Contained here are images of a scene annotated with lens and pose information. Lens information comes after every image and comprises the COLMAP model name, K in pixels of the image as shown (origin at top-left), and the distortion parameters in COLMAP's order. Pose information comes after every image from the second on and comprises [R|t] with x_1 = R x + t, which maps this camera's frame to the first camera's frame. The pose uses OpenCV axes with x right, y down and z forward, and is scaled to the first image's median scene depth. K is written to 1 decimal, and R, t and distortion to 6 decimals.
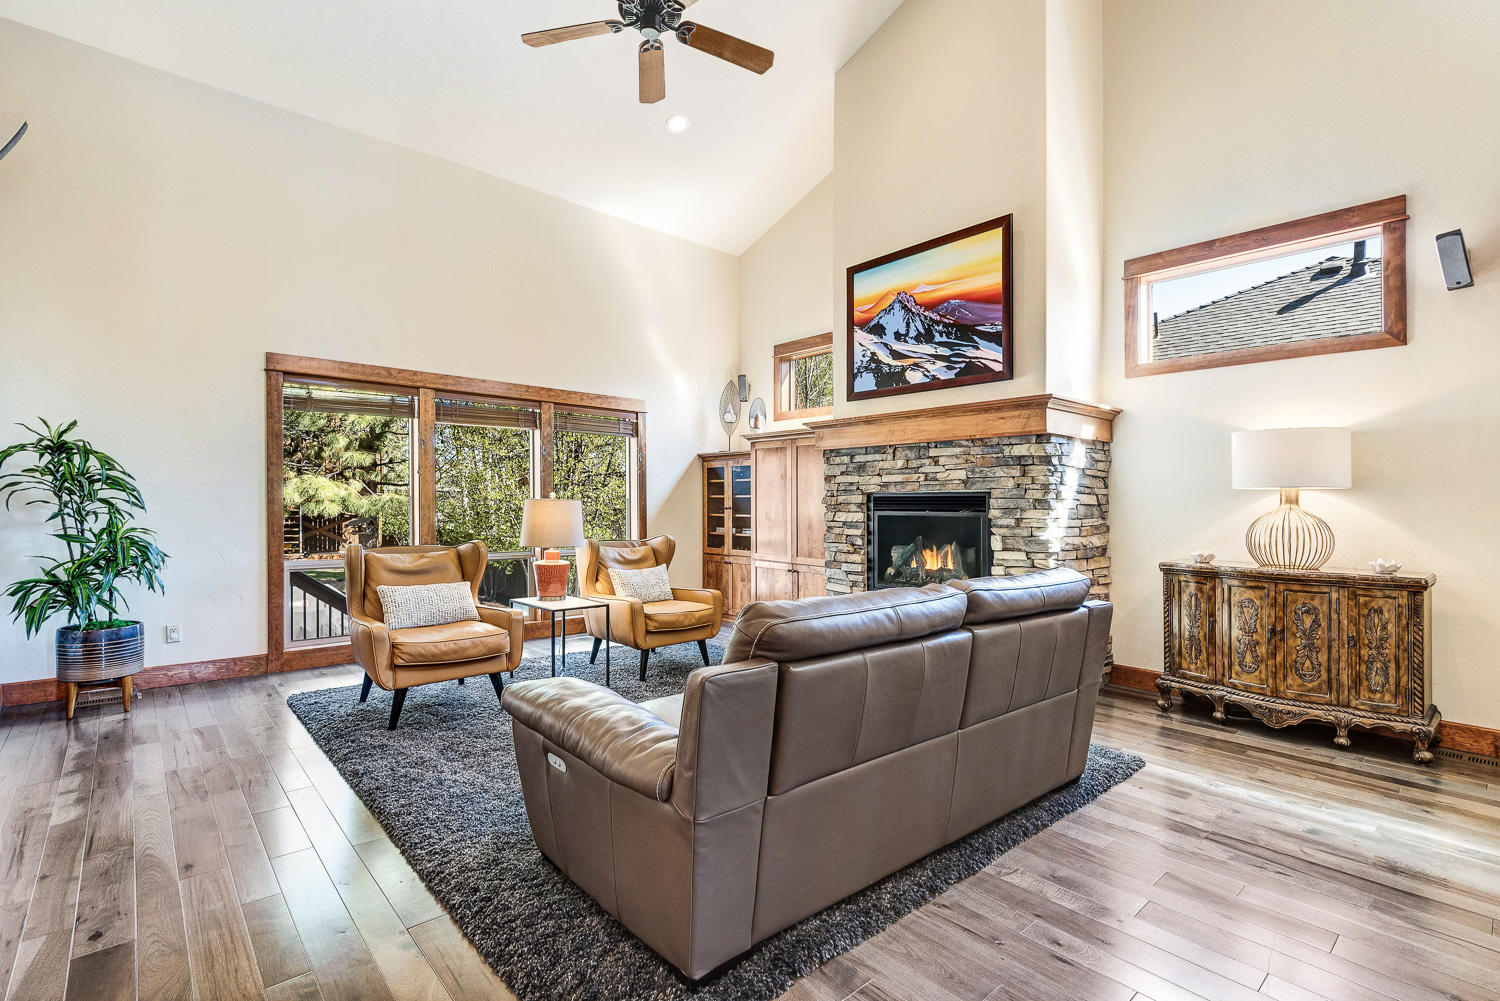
lens RADIAL K [[694.5, 0, 743.1], [0, 694.5, 501.3], [0, 0, 1]] dist [0.014294, -0.001717]
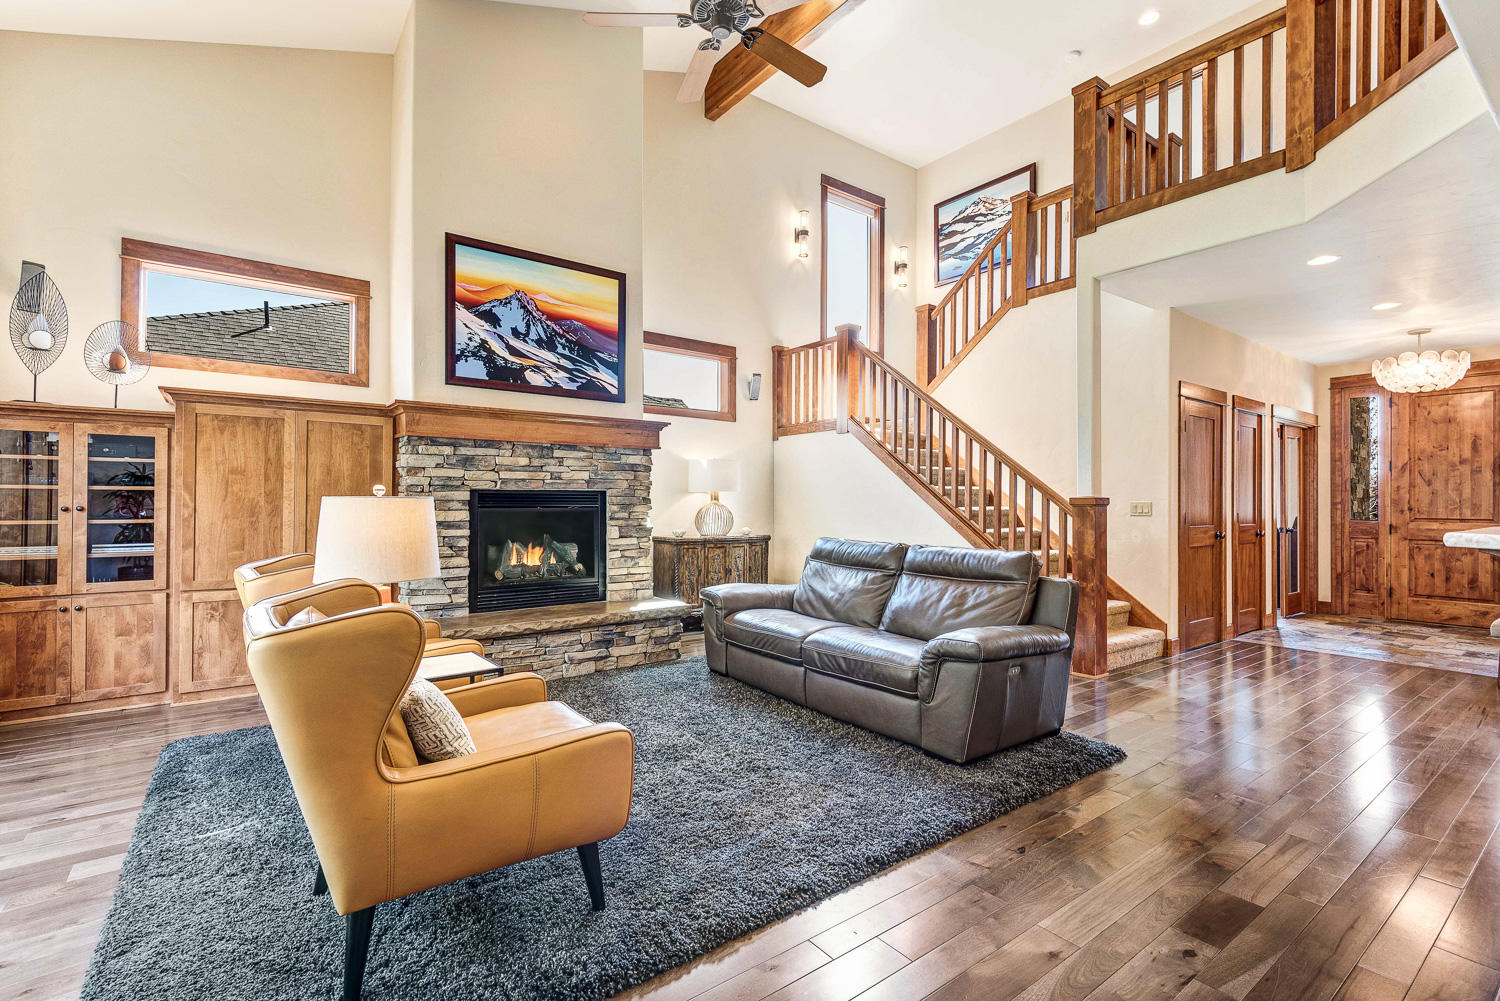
lens RADIAL K [[694.5, 0, 748.3], [0, 694.5, 489.6], [0, 0, 1]] dist [0.014294, -0.001717]
pose [[0.056002, 0.013510, 0.998339, -0.762842], [-0.005169, 0.999899, -0.013241, -0.001132], [-0.998417, -0.004419, 0.056066, 0.616738]]
